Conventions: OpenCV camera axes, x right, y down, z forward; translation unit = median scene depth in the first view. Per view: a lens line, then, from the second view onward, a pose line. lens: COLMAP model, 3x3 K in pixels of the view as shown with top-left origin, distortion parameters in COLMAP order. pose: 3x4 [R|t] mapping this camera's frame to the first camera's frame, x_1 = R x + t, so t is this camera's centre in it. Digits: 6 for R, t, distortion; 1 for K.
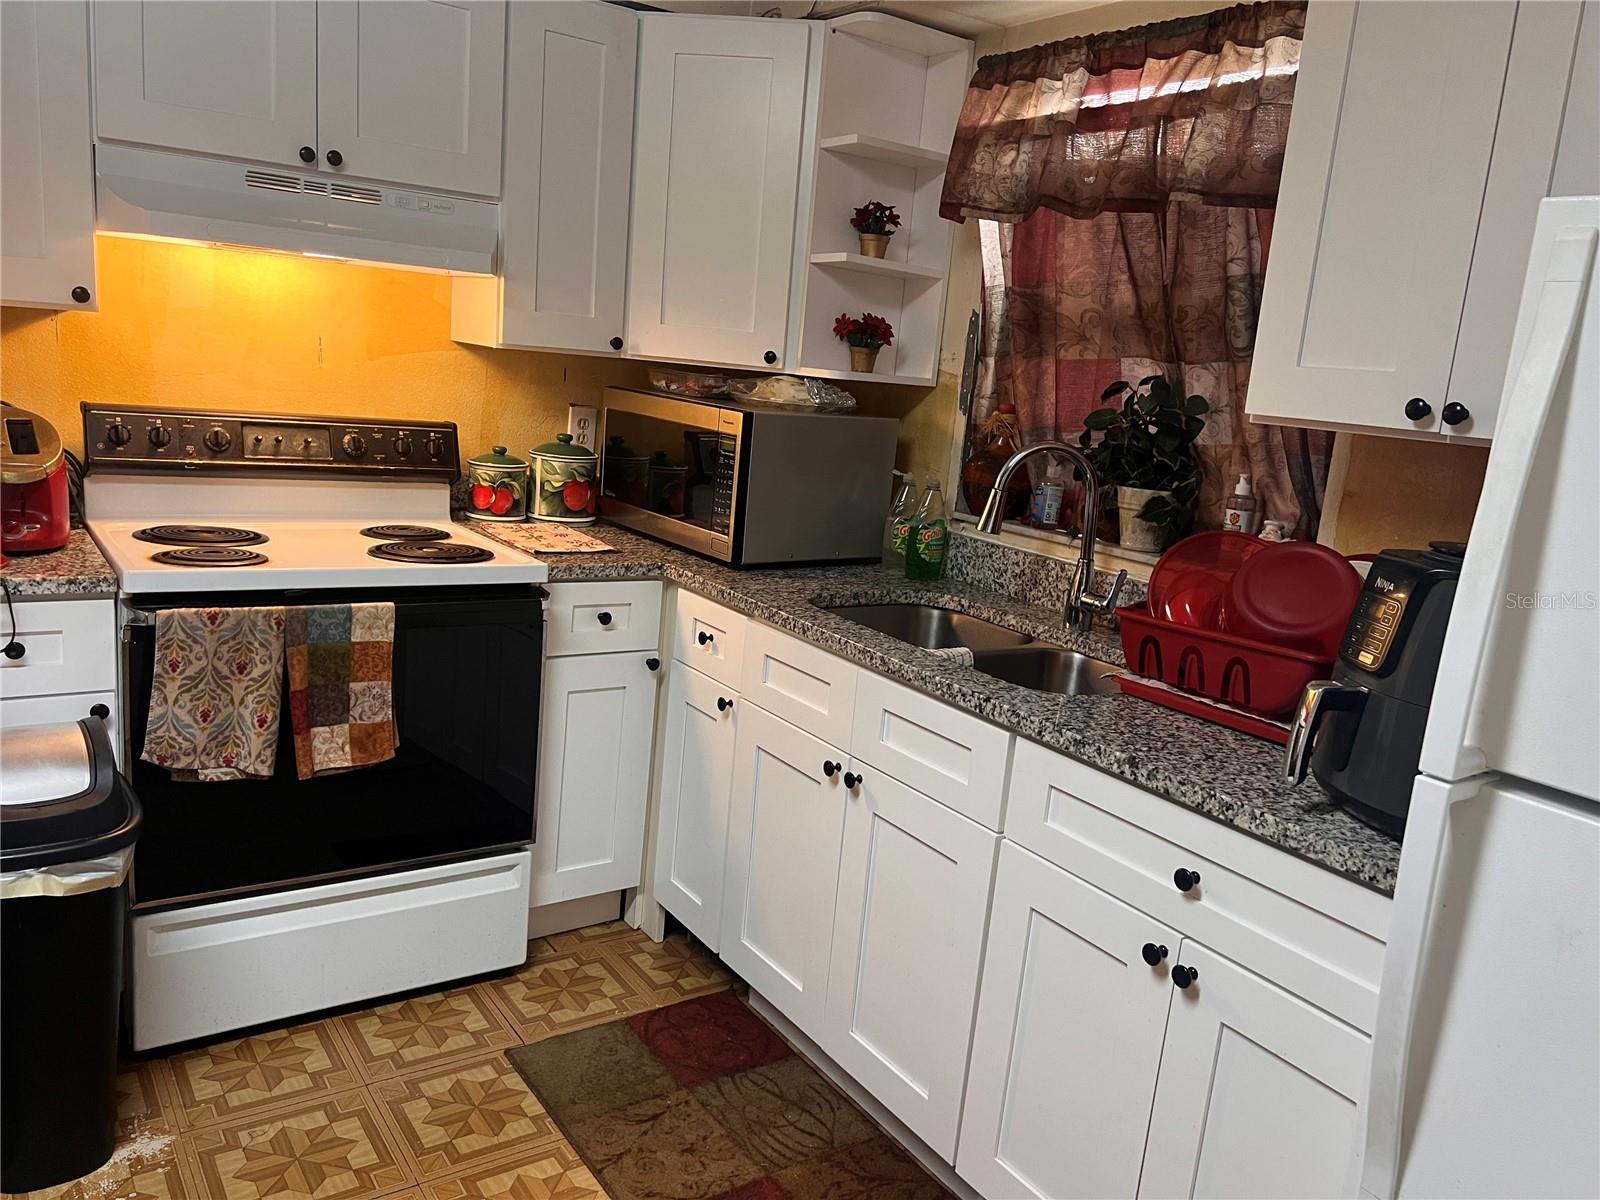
lens RADIAL K [[1205.4, 0, 801.8], [0, 1205.4, 606.4], [0, 0, 1]] dist [0.015104, -0.004711]
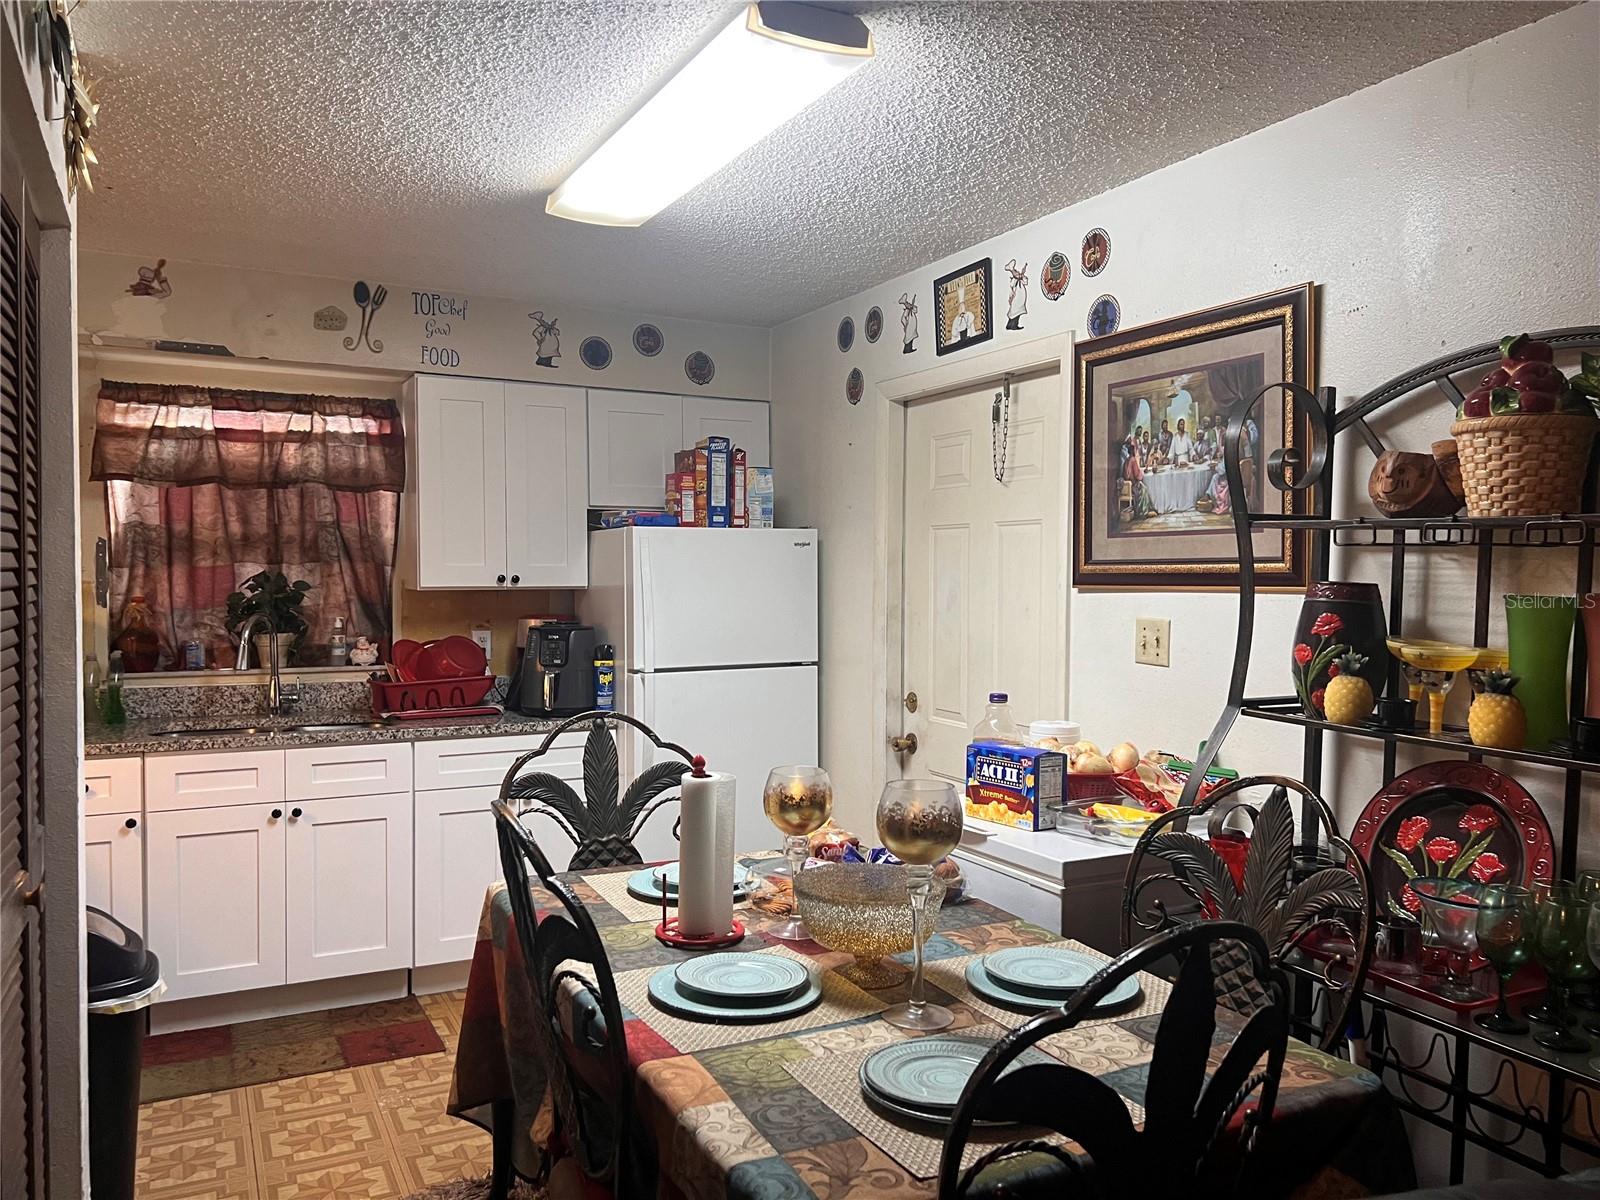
lens RADIAL K [[1205.4, 0, 800.2], [0, 1205.4, 604.4], [0, 0, 1]] dist [0.015104, -0.004711]
pose [[0.147836, -0.121098, 0.981570, -1.452813], [0.208719, 0.973943, 0.088722, -0.145810], [-0.966737, 0.191756, 0.169259, -0.070928]]
